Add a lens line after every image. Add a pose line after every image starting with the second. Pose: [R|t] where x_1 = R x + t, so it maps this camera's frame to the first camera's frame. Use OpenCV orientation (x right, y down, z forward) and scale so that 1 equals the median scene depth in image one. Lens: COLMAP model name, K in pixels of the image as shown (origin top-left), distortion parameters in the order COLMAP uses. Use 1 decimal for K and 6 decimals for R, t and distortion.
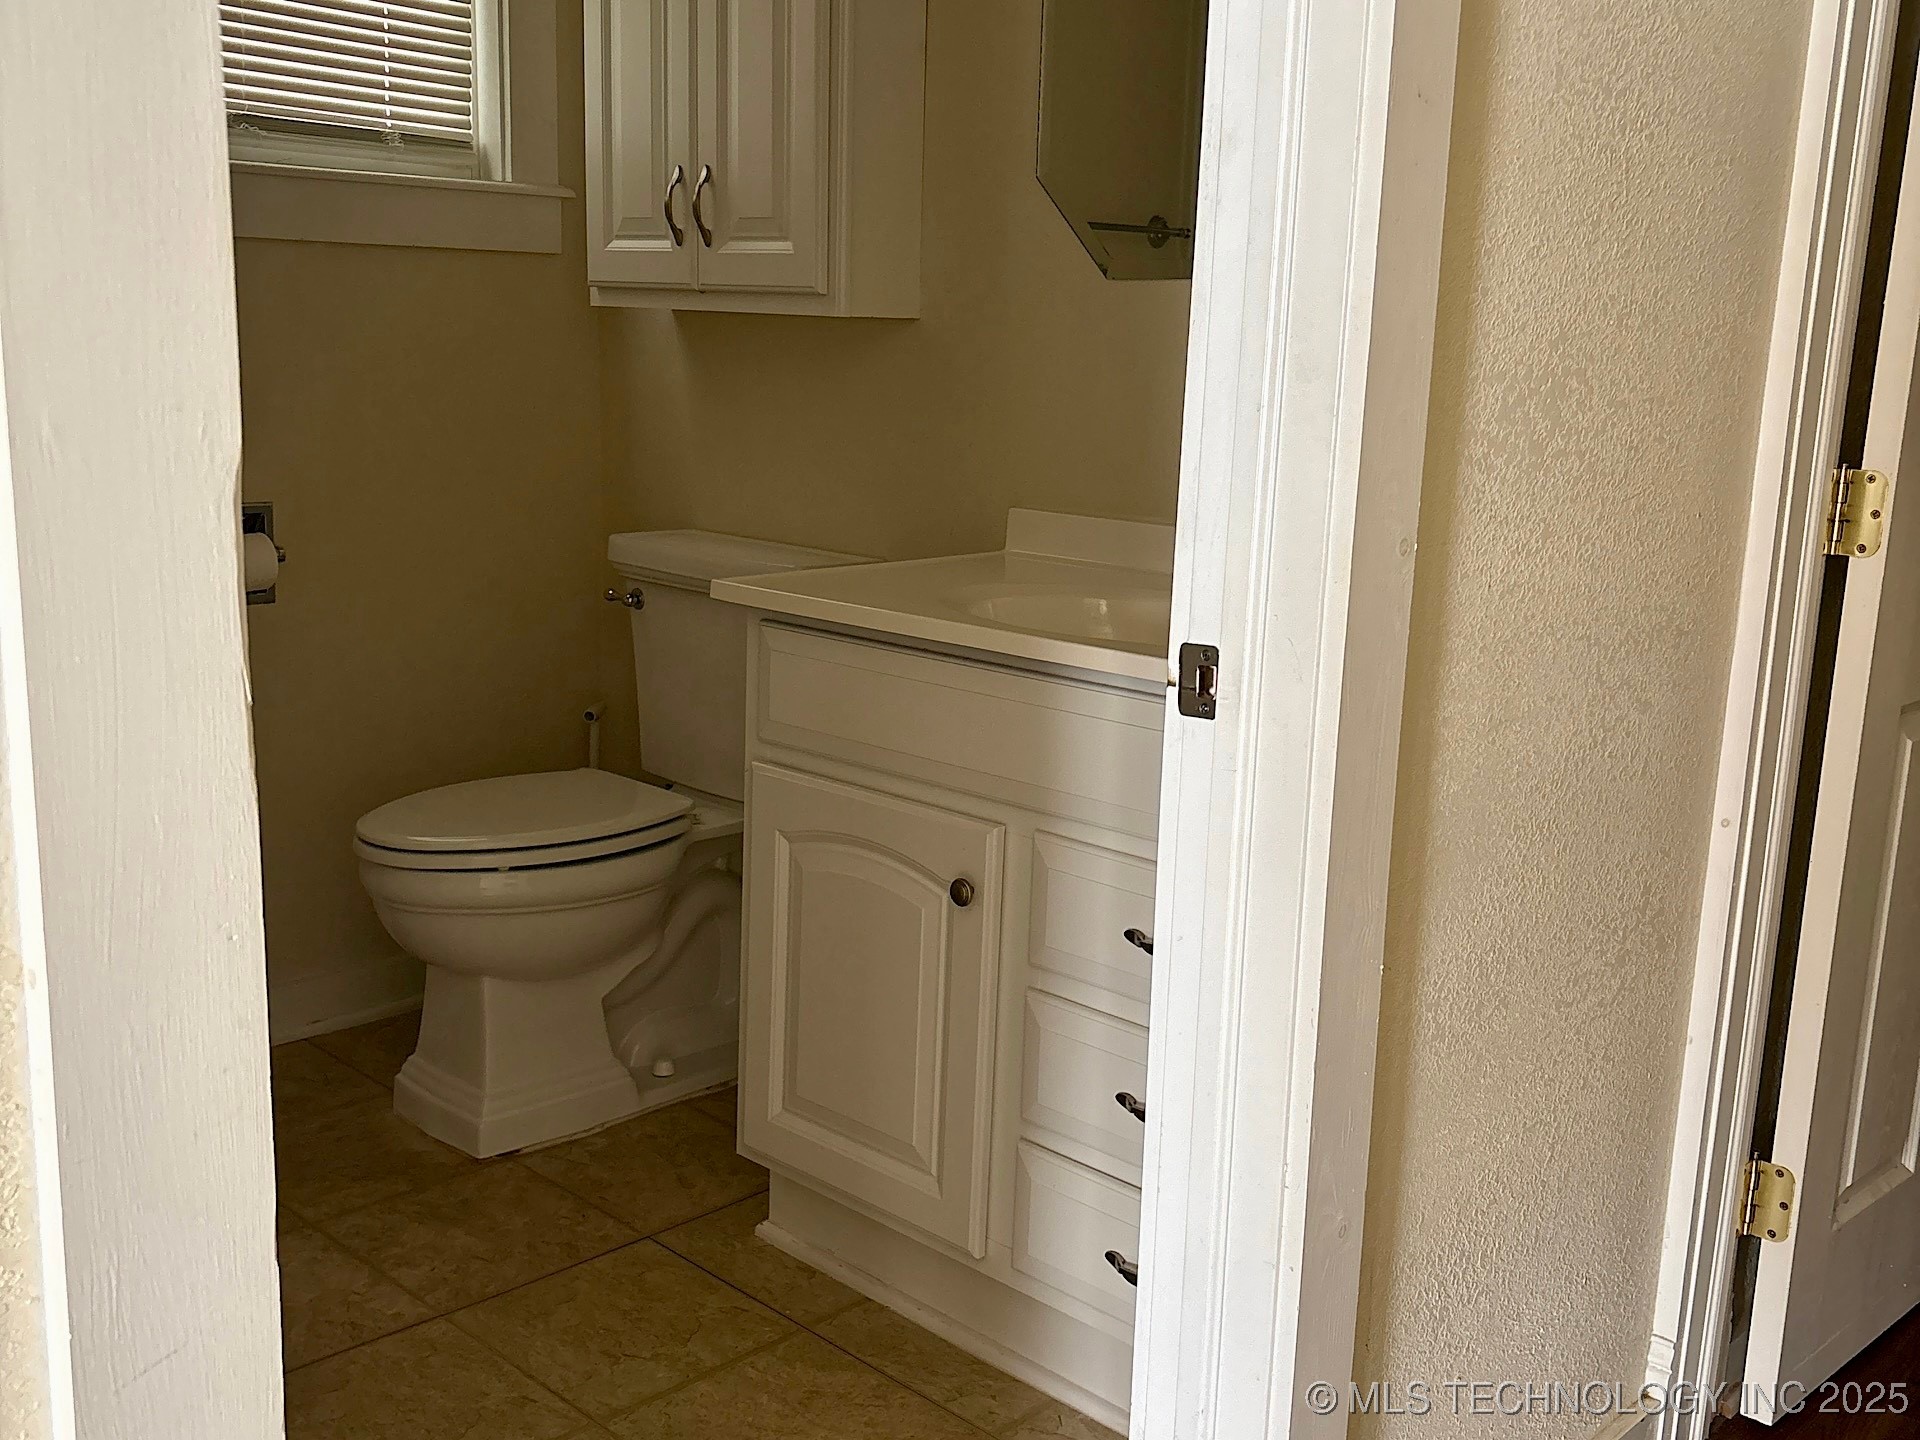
lens RADIAL K [[1857.1, 0, 960.0], [0, 1857.1, 720.0], [0, 0, 1]] dist [0.014642, -0.026191]
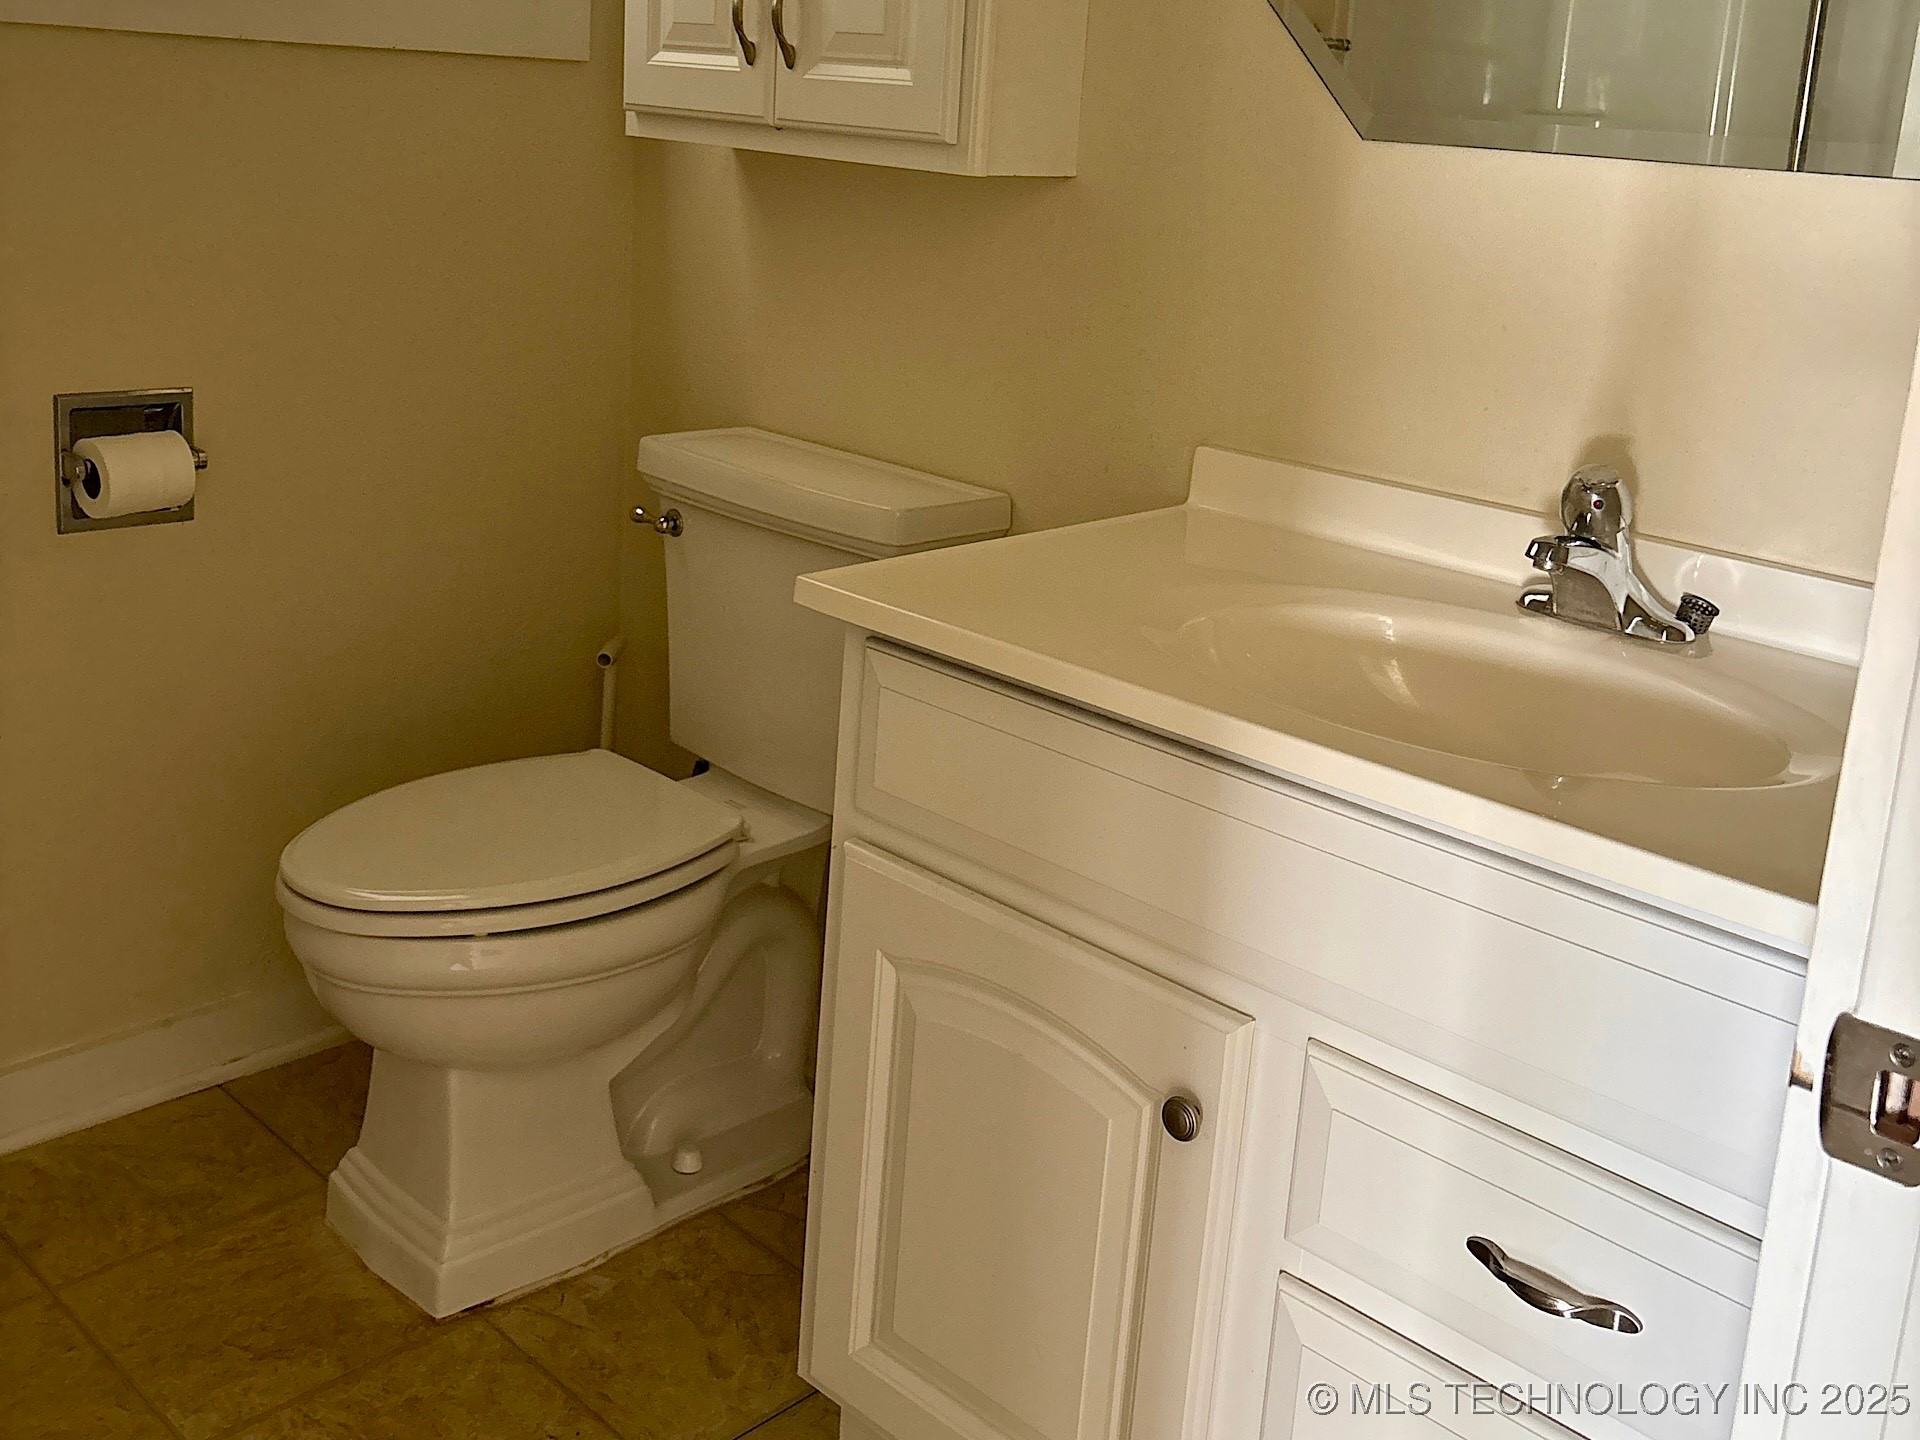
lens RADIAL K [[1885.9, 0, 986.7], [0, 1885.9, 533.0], [0, 0, 1]] dist [0.004323, -0.103207]
pose [[0.999293, 0.036950, 0.006916, -0.056496], [-0.037024, 0.999256, 0.010836, -0.082395], [-0.006510, -0.011084, 0.999917, 0.253381]]
